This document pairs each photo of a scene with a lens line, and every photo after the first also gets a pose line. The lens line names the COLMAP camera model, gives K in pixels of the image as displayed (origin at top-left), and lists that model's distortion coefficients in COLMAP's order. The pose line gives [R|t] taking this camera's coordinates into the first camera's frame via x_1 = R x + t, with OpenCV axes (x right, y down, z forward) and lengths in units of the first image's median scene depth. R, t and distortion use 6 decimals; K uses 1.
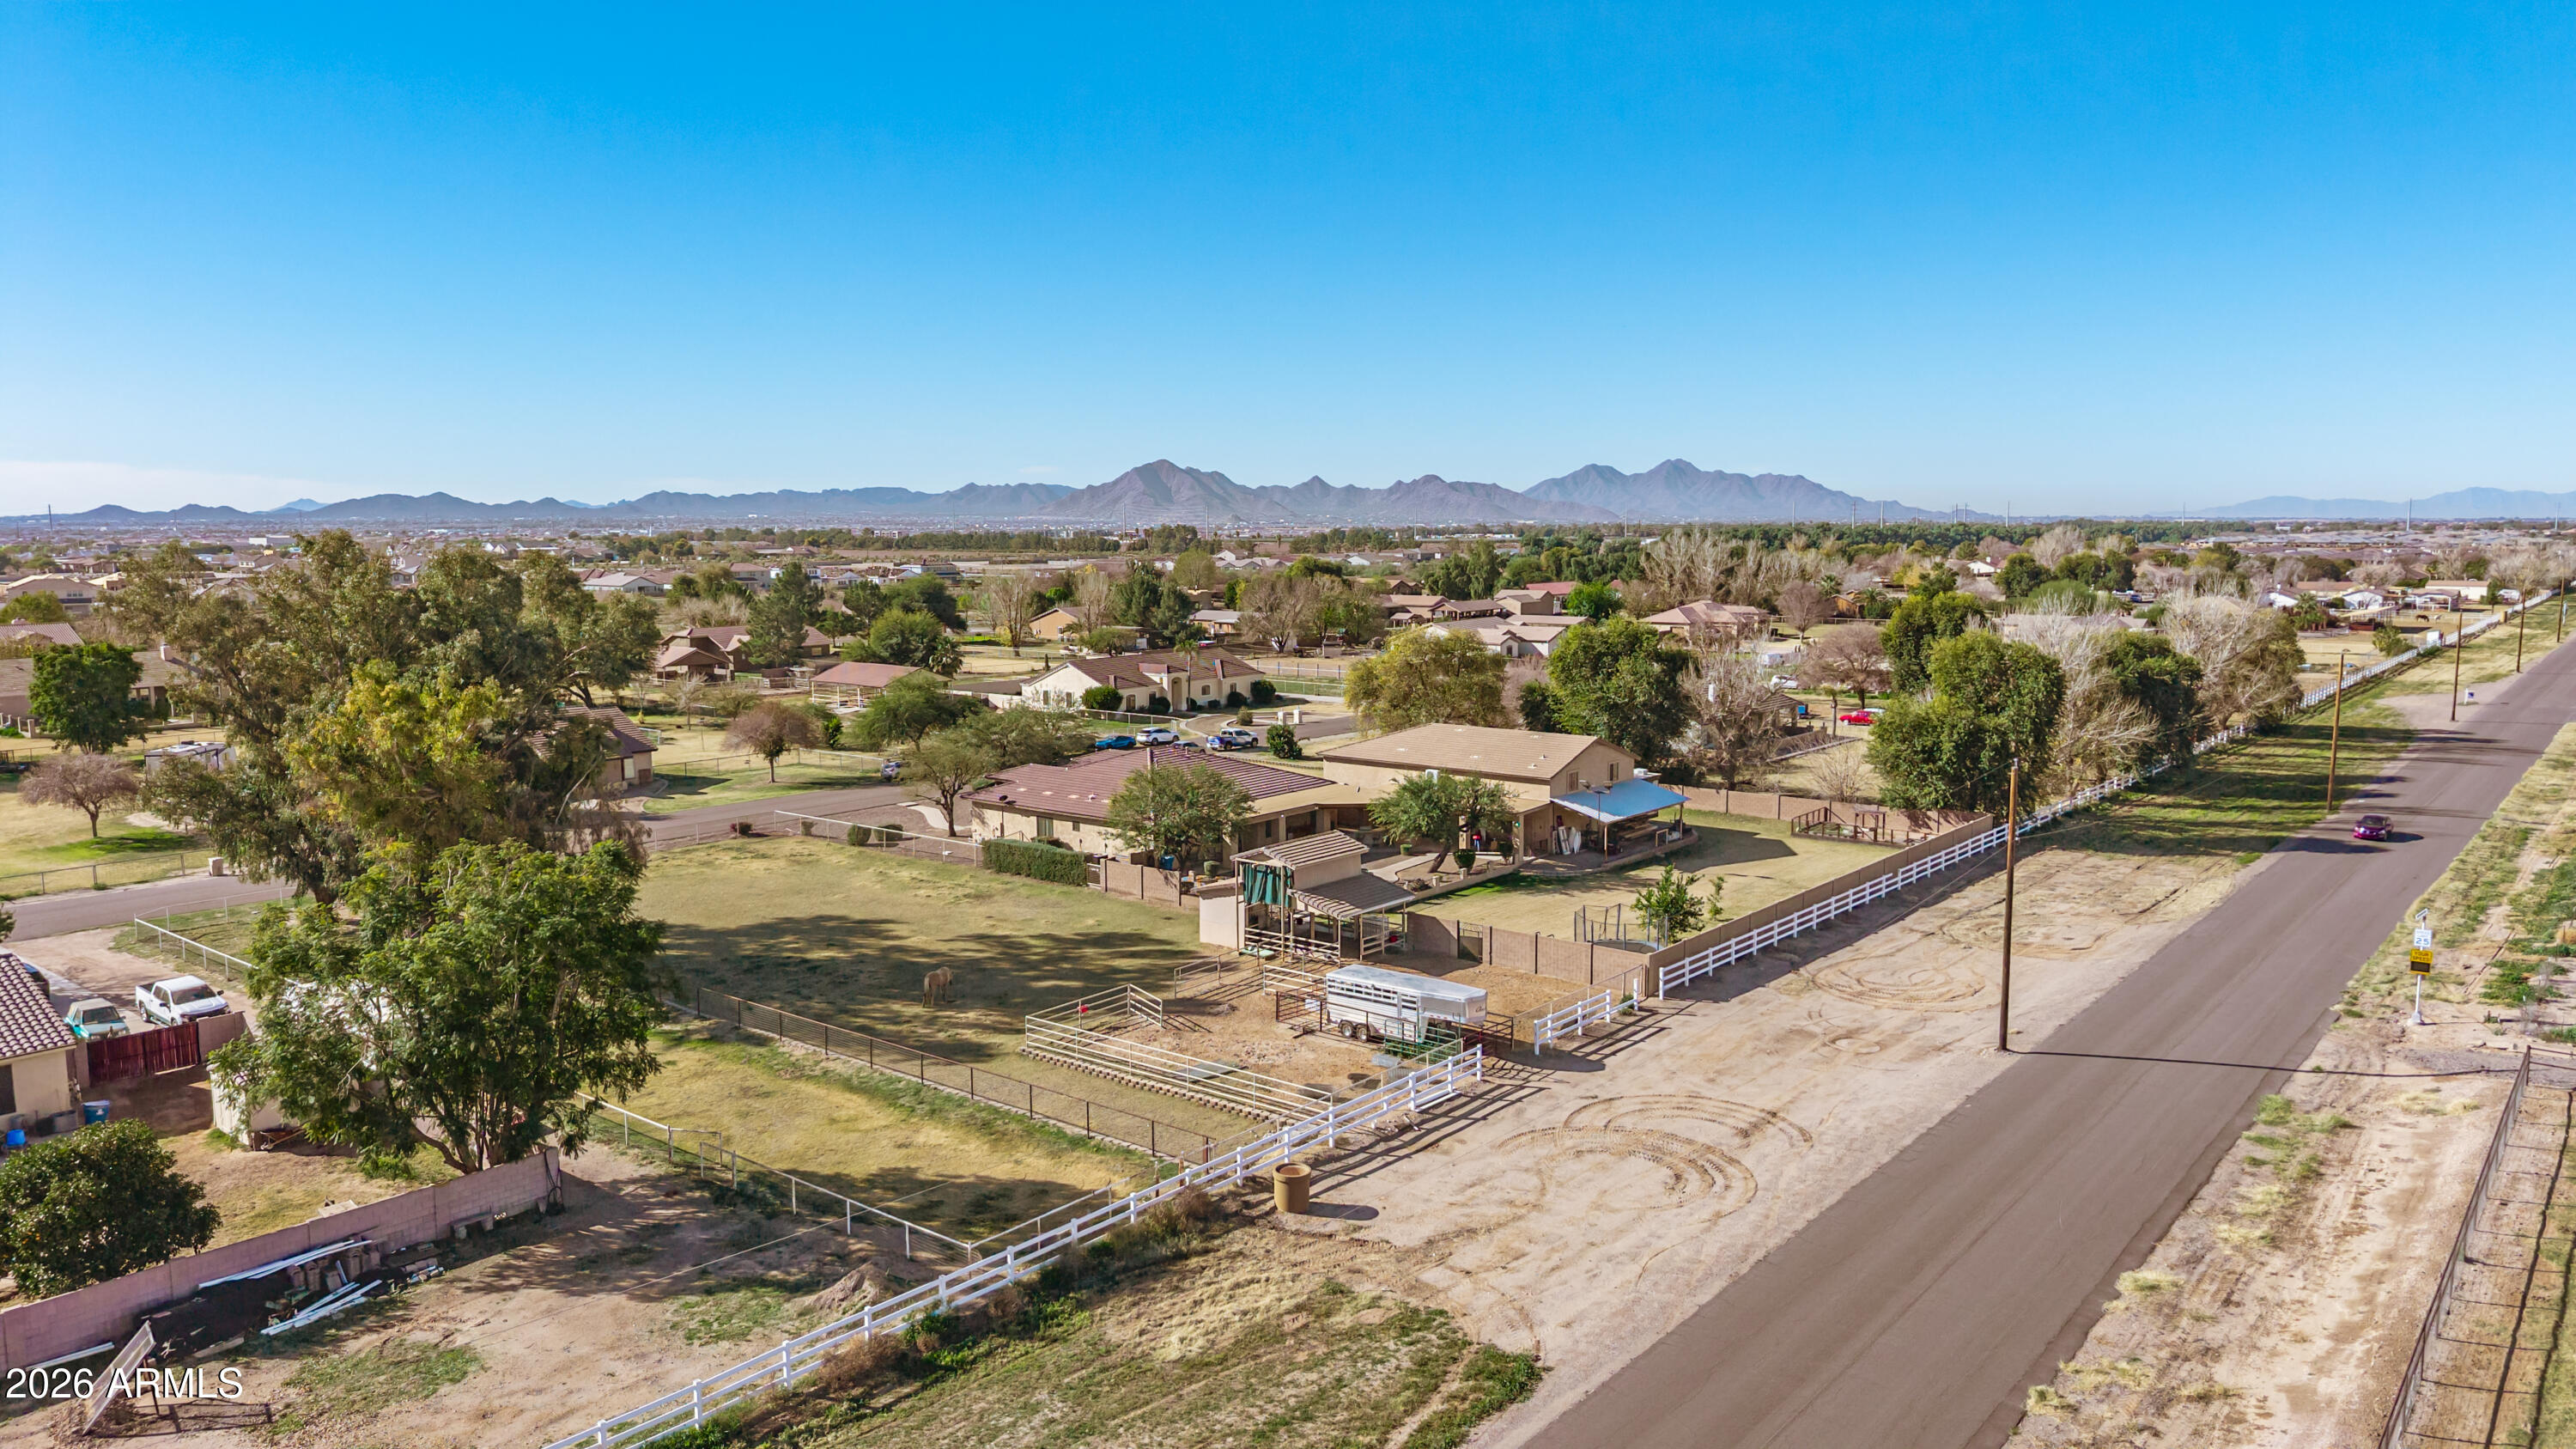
lens RADIAL K [[1734.8, 0, 1272.4], [0, 1734.8, 710.5], [0, 0, 1]] dist [0.040836, -0.049518]
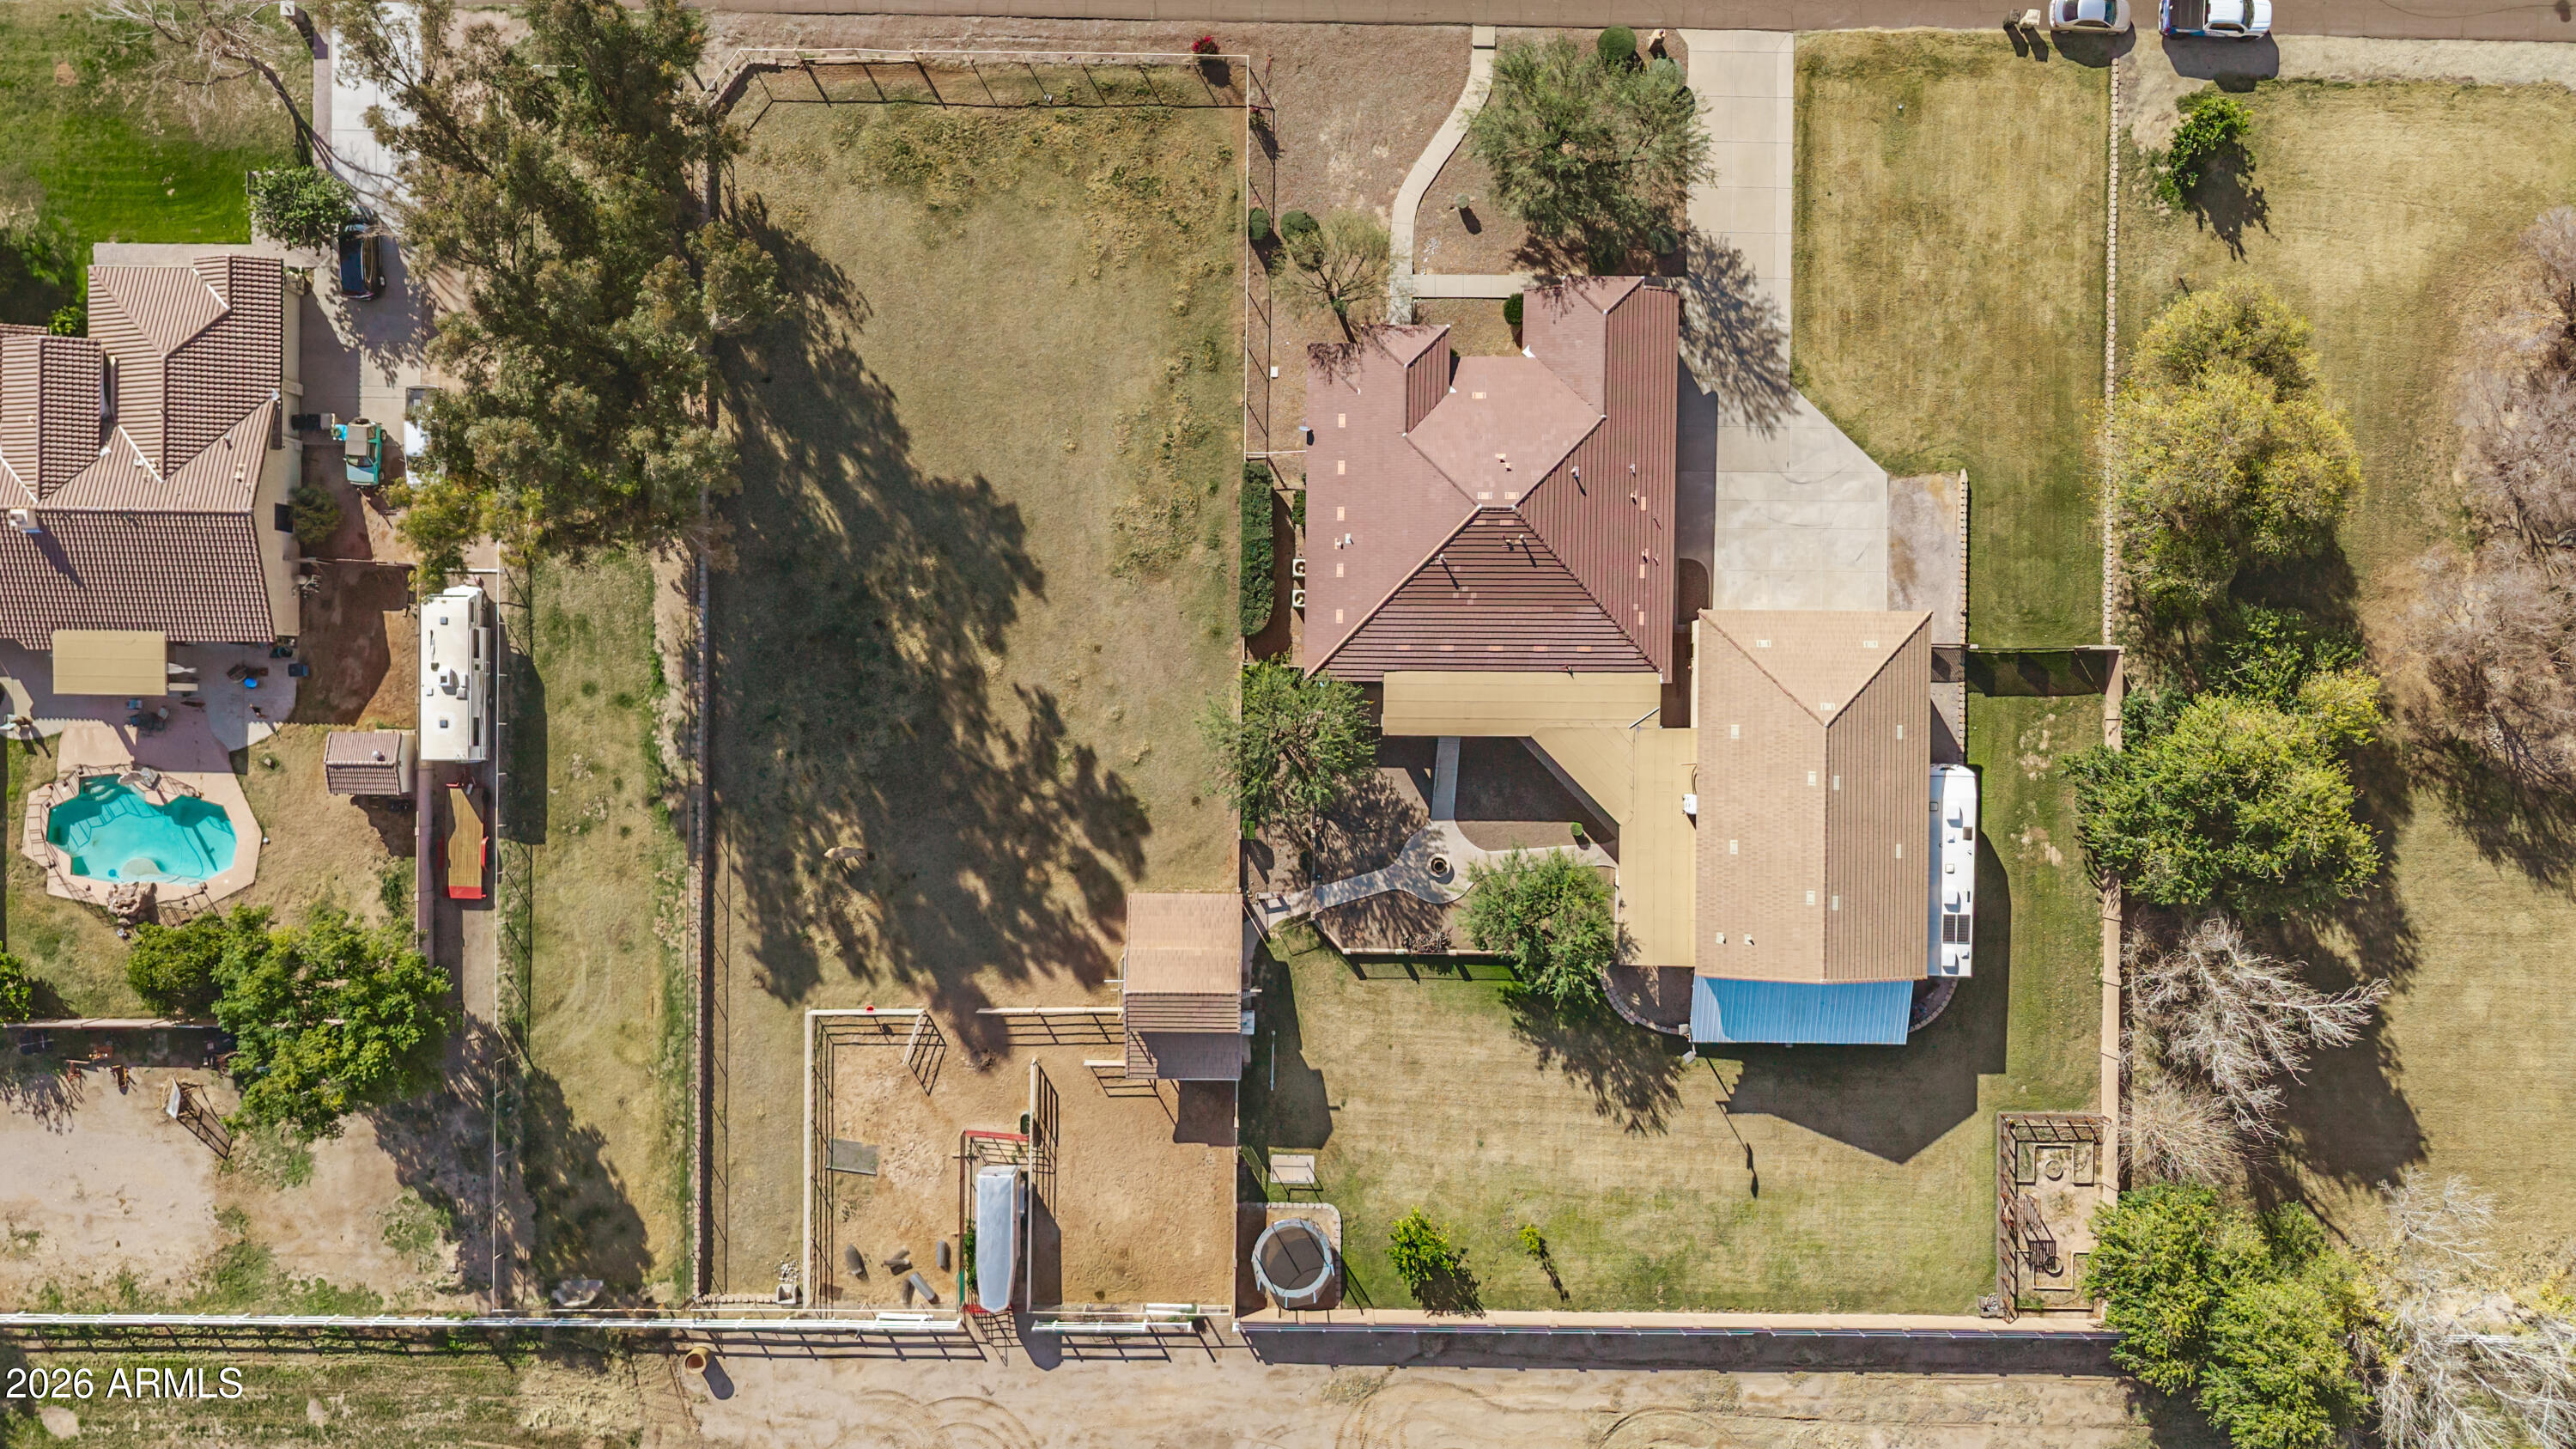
lens RADIAL K [[1718.5, 0, 1280.3], [0, 1718.5, 726.1], [0, 0, 1]] dist [0.050294, -0.073554]
pose [[0.631751, 0.775073, 0.012361, -0.080905], [-0.092274, 0.059360, 0.993963, -0.927913], [0.769660, -0.629077, 0.109020, 1.014091]]
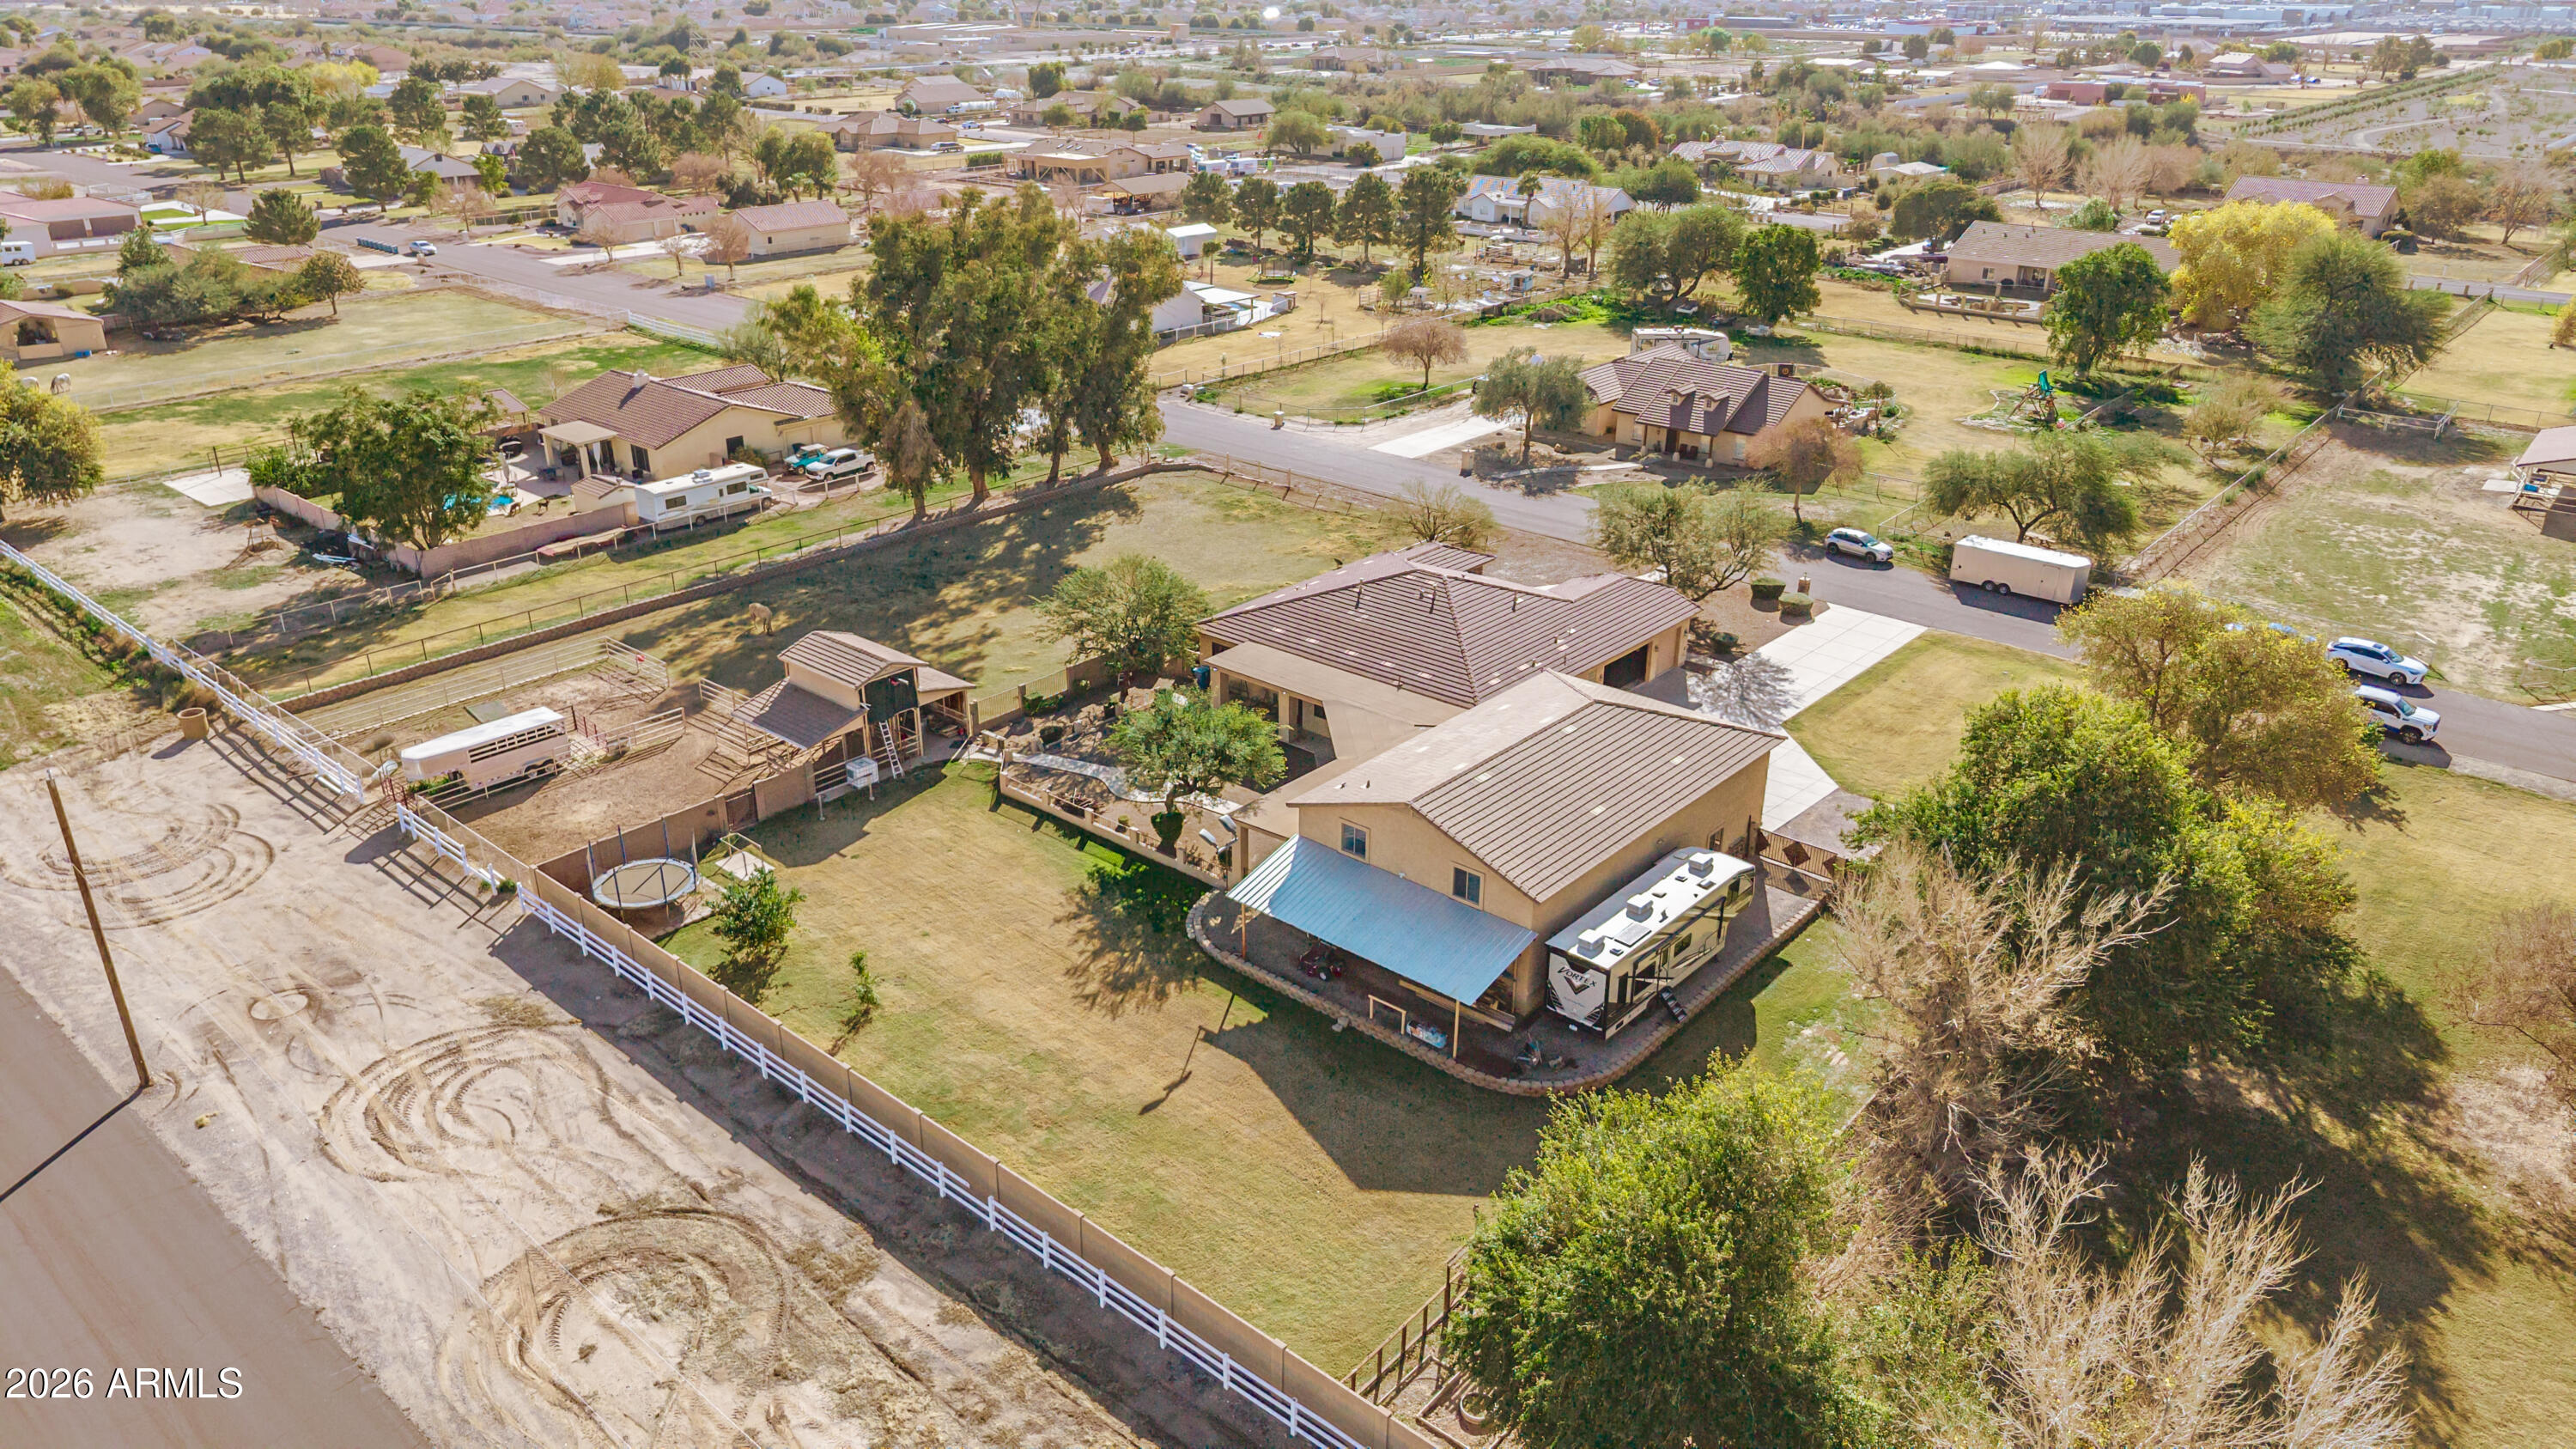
lens RADIAL K [[1718.5, 0, 1280.3], [0, 1718.5, 726.1], [0, 0, 1]] dist [0.050294, -0.073554]
pose [[-0.022774, 0.409112, -0.912200, 0.872130], [-0.113581, 0.905470, 0.408929, -0.292552], [0.993268, 0.112921, 0.025846, 1.190641]]
